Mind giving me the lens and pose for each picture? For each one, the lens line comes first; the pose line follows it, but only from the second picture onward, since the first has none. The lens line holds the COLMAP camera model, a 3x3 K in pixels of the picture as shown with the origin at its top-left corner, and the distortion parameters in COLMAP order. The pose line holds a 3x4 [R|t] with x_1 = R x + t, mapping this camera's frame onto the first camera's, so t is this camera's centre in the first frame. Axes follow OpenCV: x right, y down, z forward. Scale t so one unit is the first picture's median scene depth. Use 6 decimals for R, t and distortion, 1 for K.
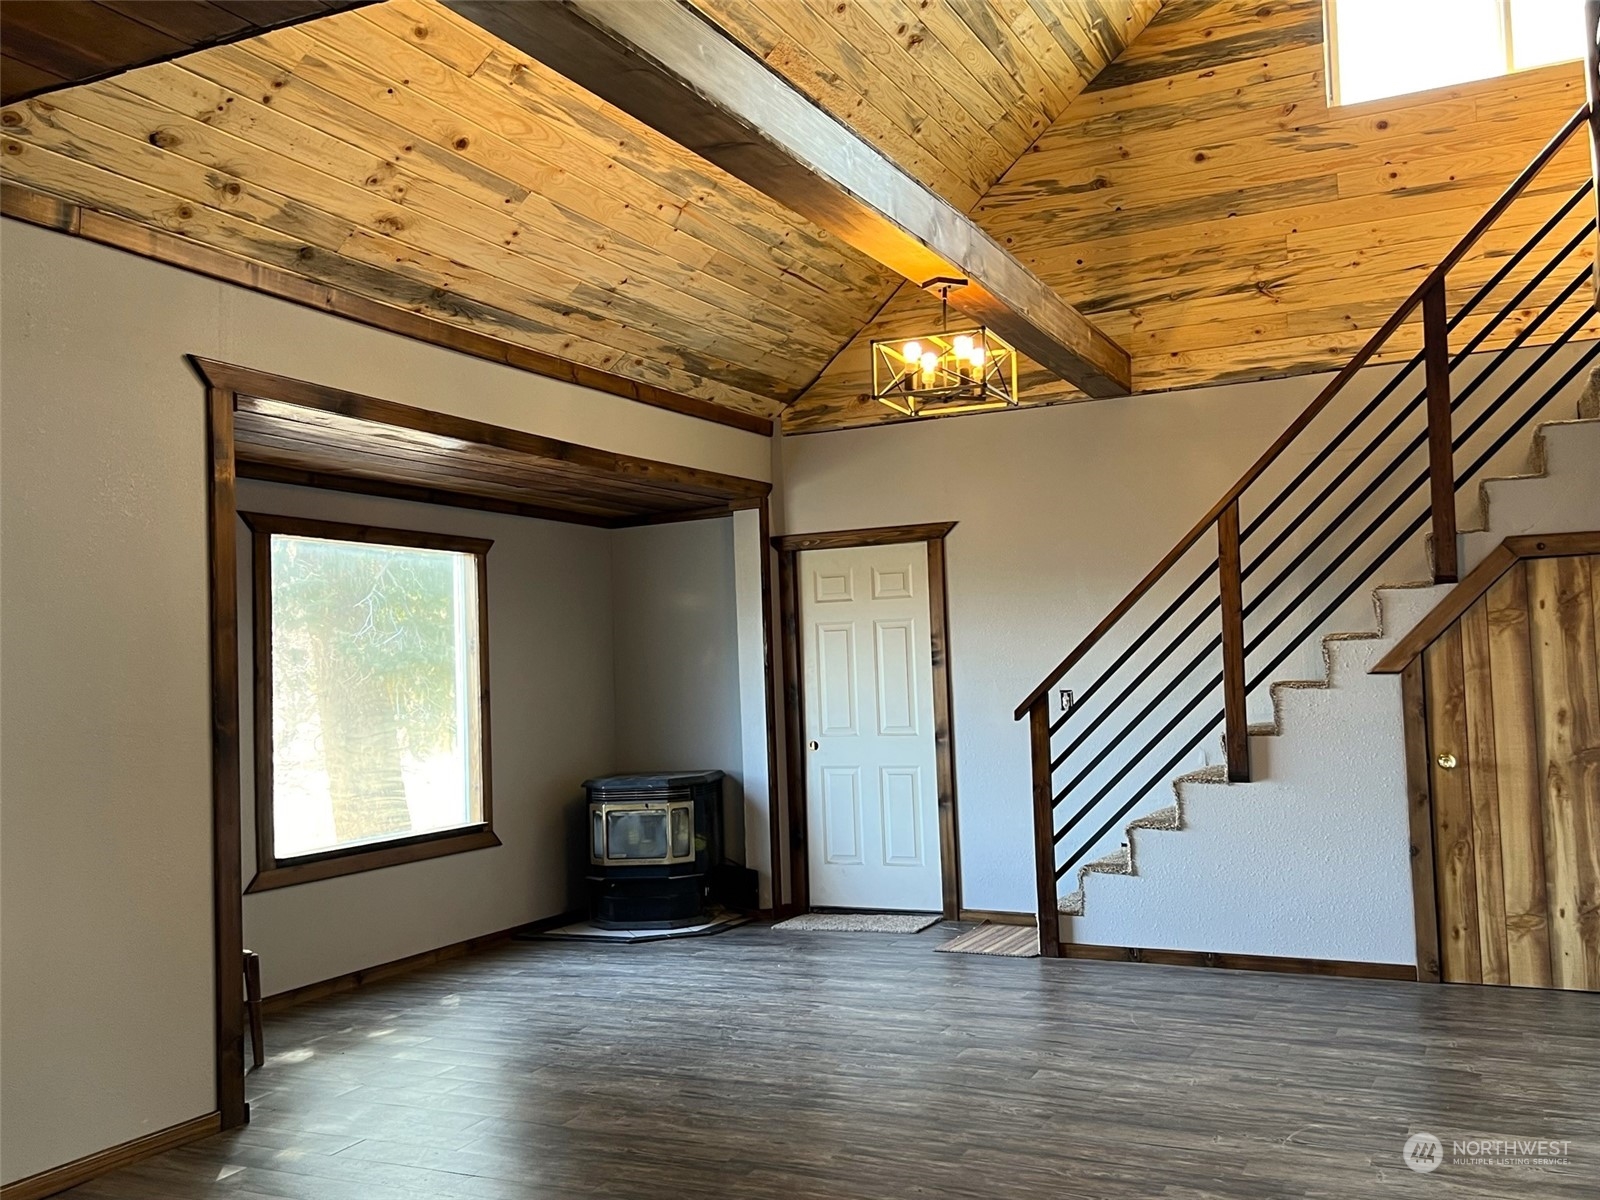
lens RADIAL K [[1436.2, 0, 800.0], [0, 1436.2, 600.0], [0, 0, 1]] dist [0.048690, -0.014262]
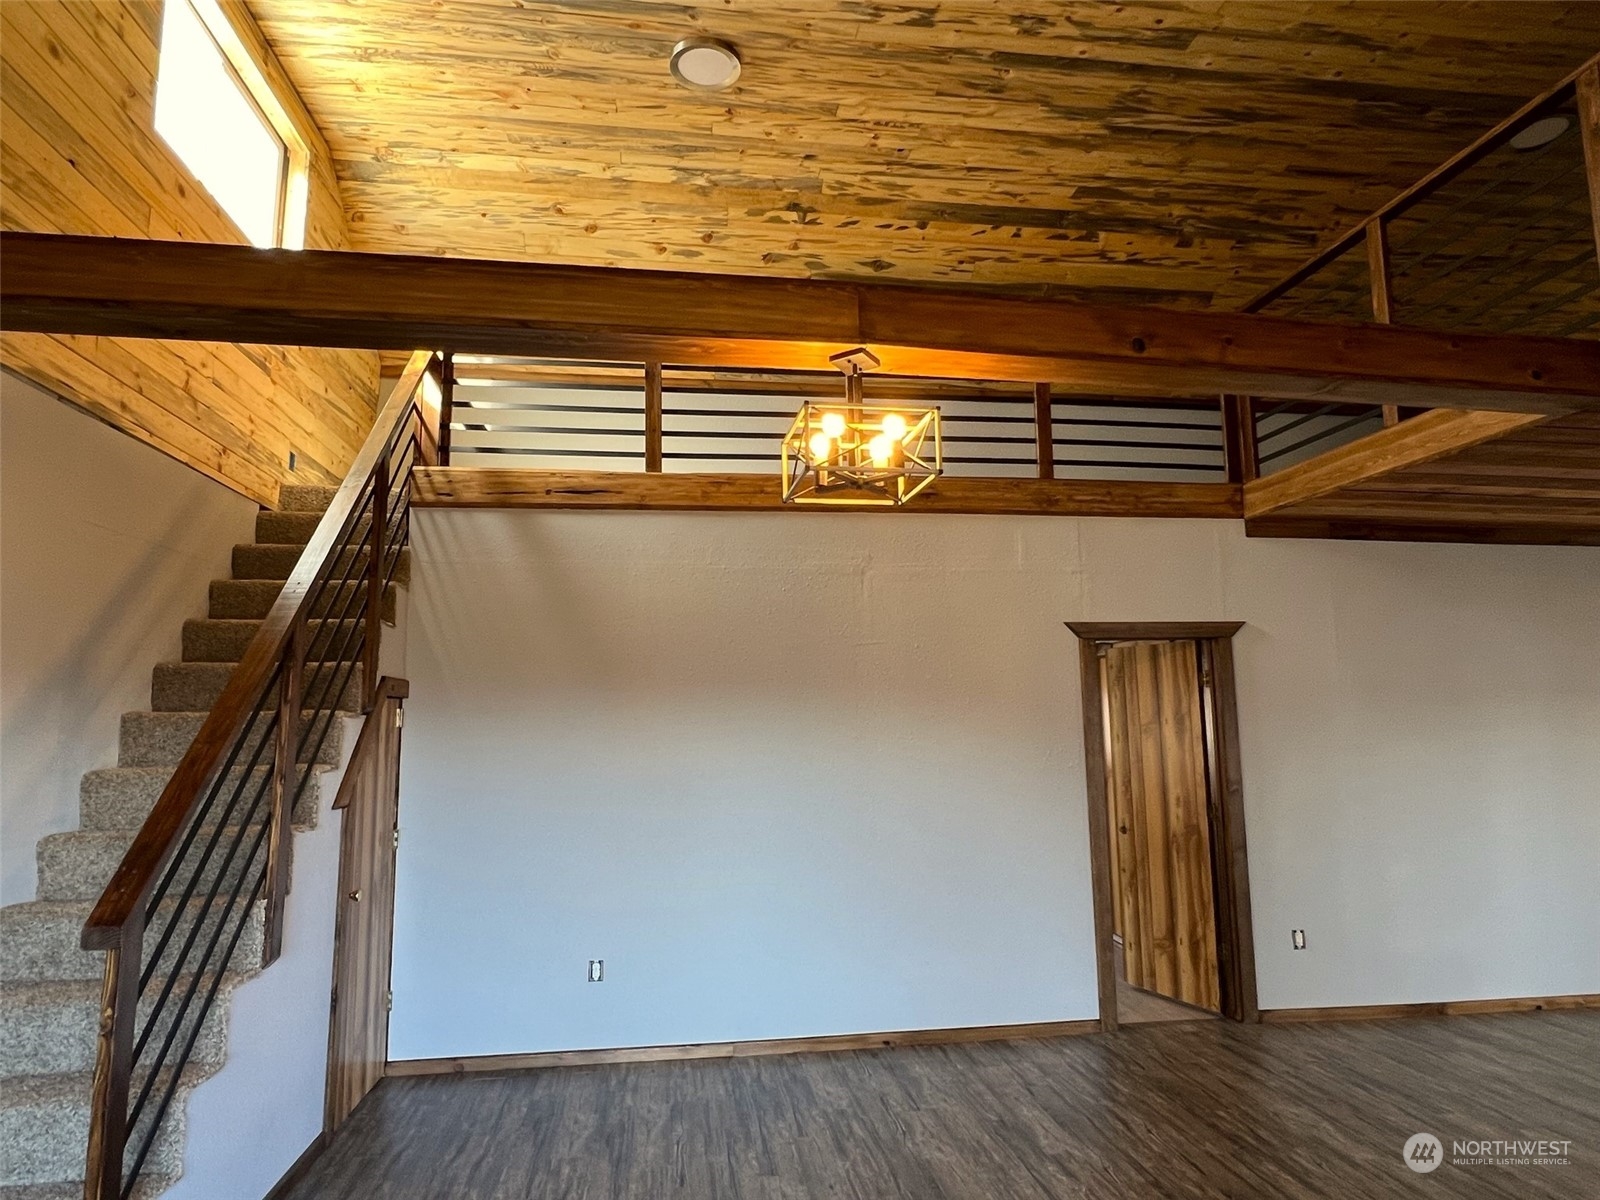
lens RADIAL K [[934.5, 0, 800.0], [0, 934.5, 600.0], [0, 0, 1]] dist [-0.003178, 0.017531]
pose [[-0.553671, 0.162871, 0.816653, -0.575257], [-0.007033, 0.979737, -0.200165, 0.079407], [-0.832706, -0.116569, -0.541306, 2.280905]]
